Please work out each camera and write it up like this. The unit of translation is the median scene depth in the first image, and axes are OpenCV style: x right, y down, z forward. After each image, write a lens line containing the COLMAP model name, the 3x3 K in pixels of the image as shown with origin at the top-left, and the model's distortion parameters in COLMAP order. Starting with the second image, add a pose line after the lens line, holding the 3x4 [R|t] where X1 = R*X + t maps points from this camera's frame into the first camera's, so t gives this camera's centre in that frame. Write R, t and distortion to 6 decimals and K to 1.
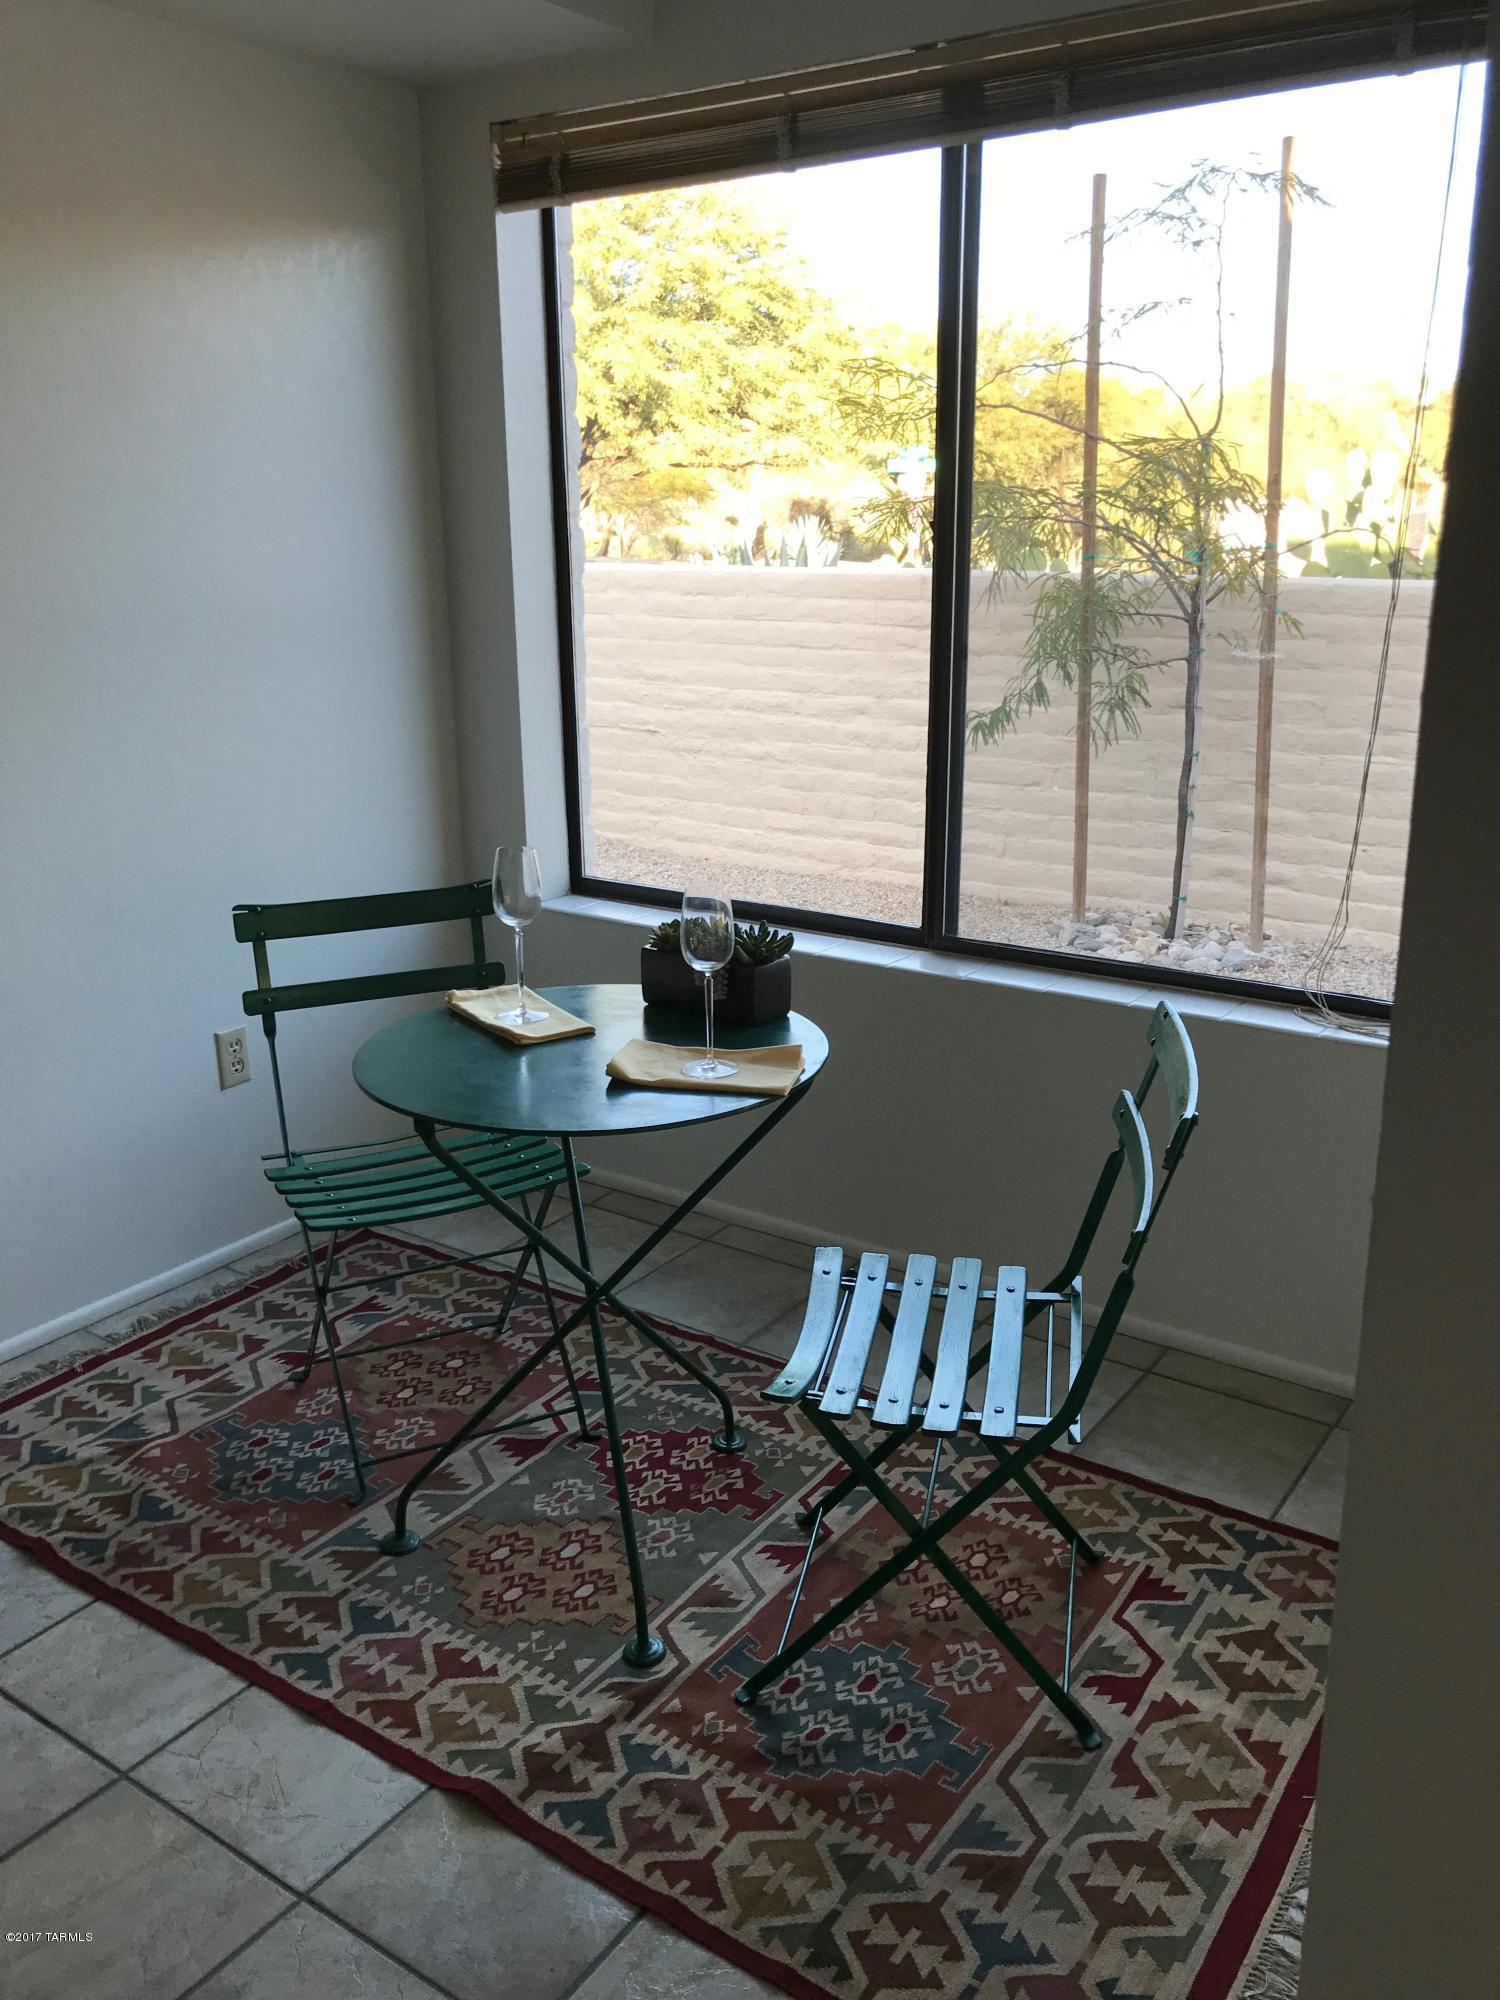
lens RADIAL K [[1650.2, 0, 750.0], [0, 1650.2, 1000.0], [0, 0, 1]] dist [0.012602, -0.007426]
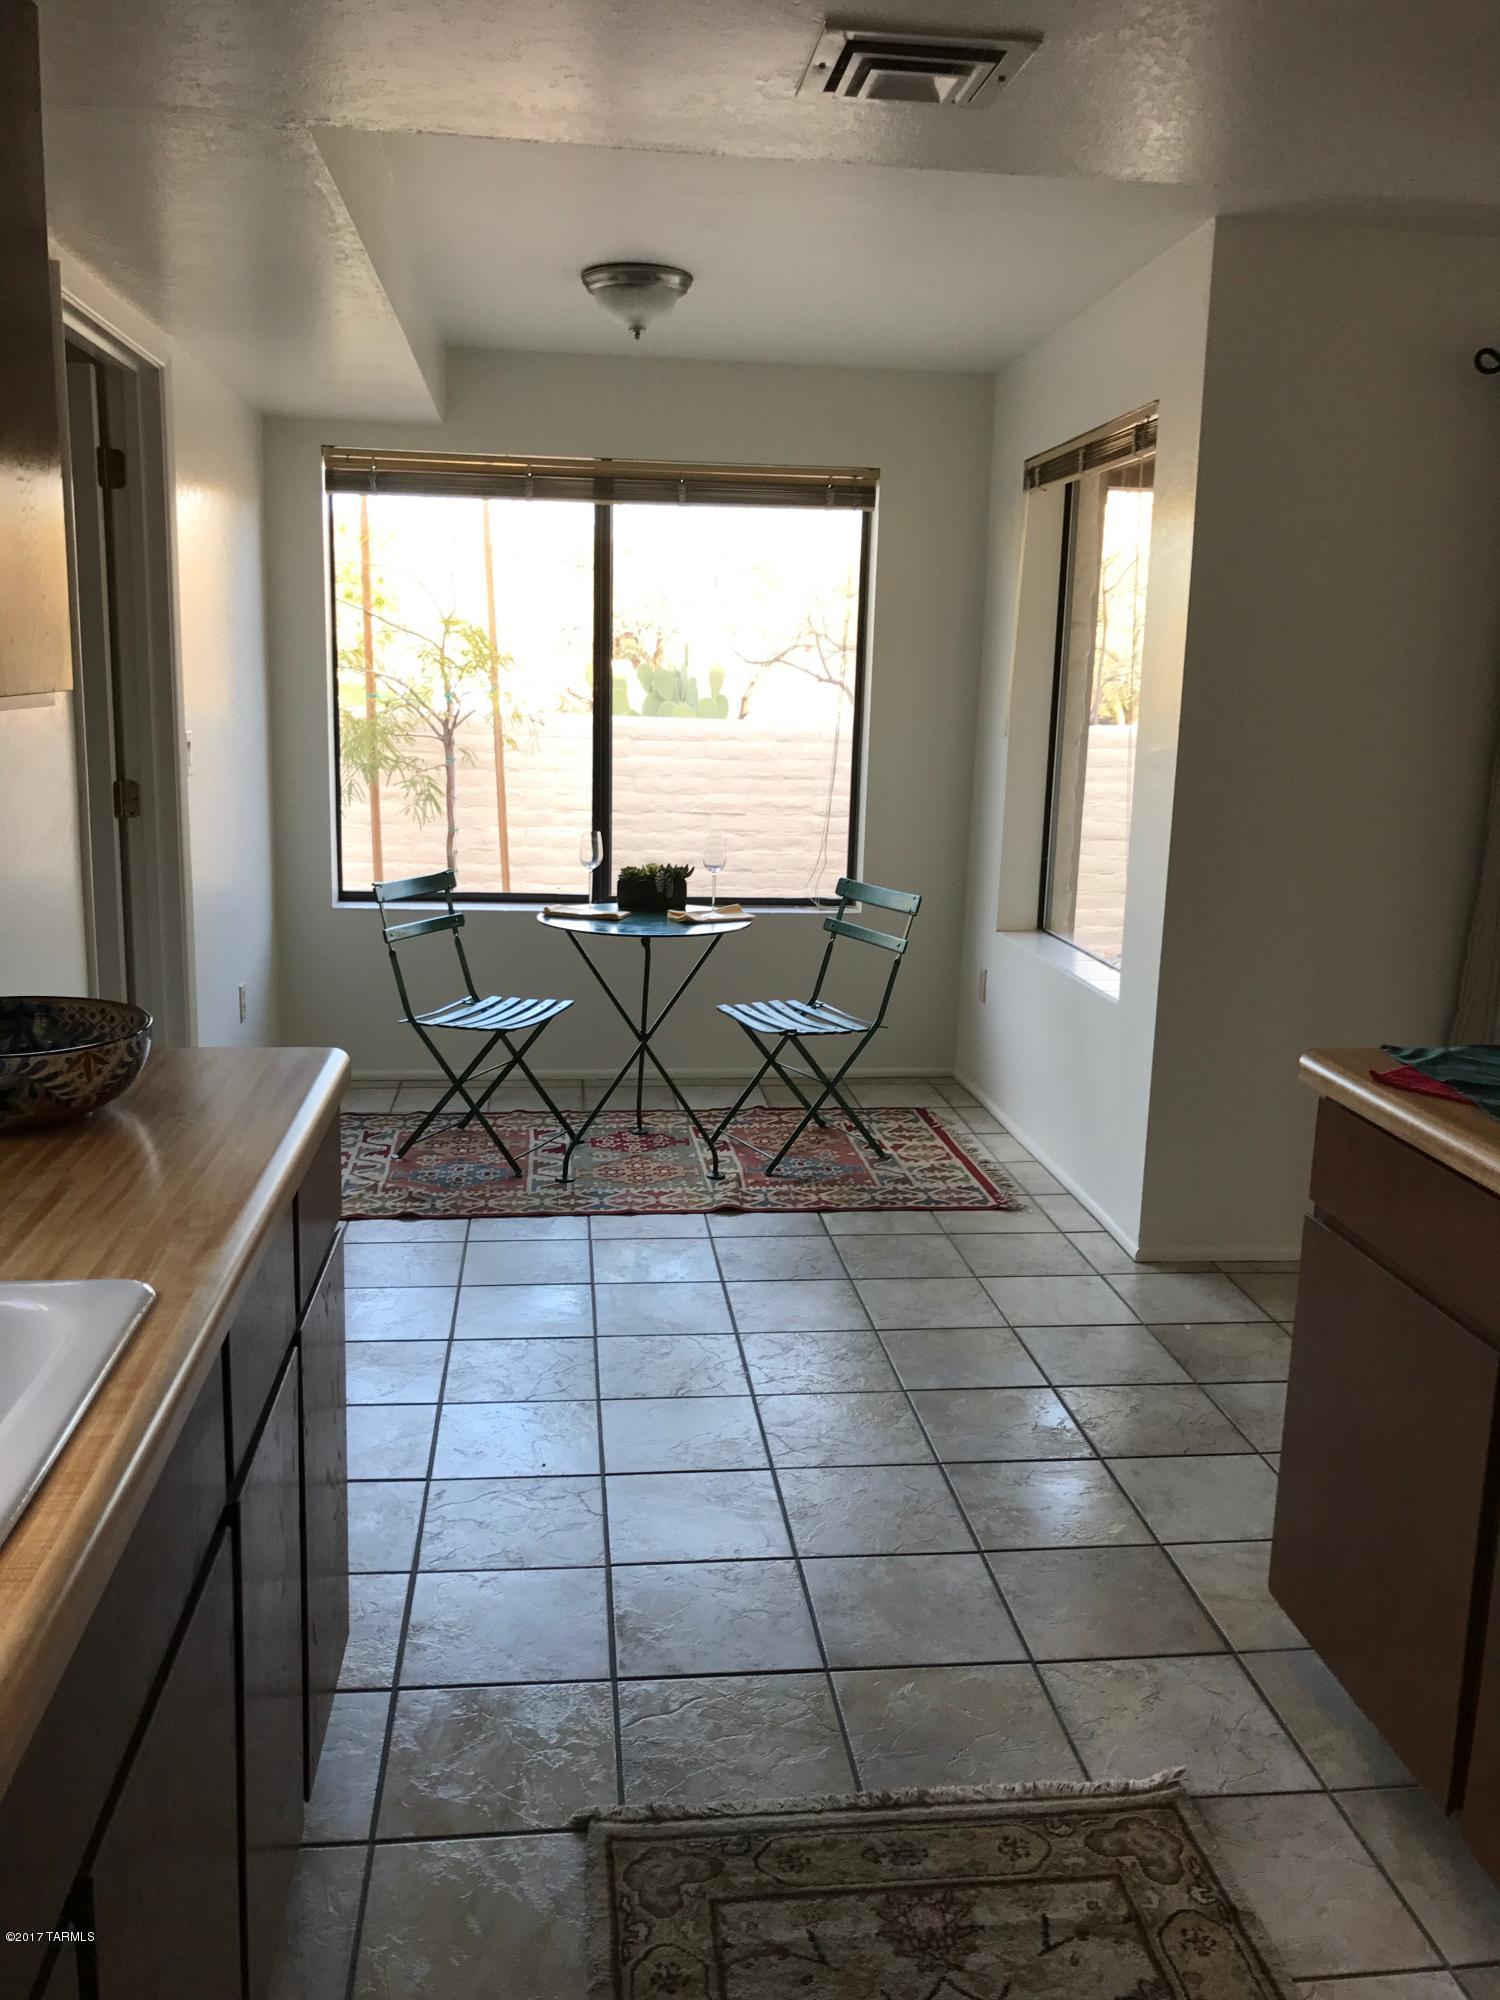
lens RADIAL K [[1650.2, 0, 750.0], [0, 1650.2, 1000.0], [0, 0, 1]] dist [0.012602, -0.007426]
pose [[0.747762, -0.103631, 0.655829, -1.571277], [0.155396, 0.987627, -0.021118, 0.223419], [-0.645526, 0.117705, 0.754614, -0.807531]]
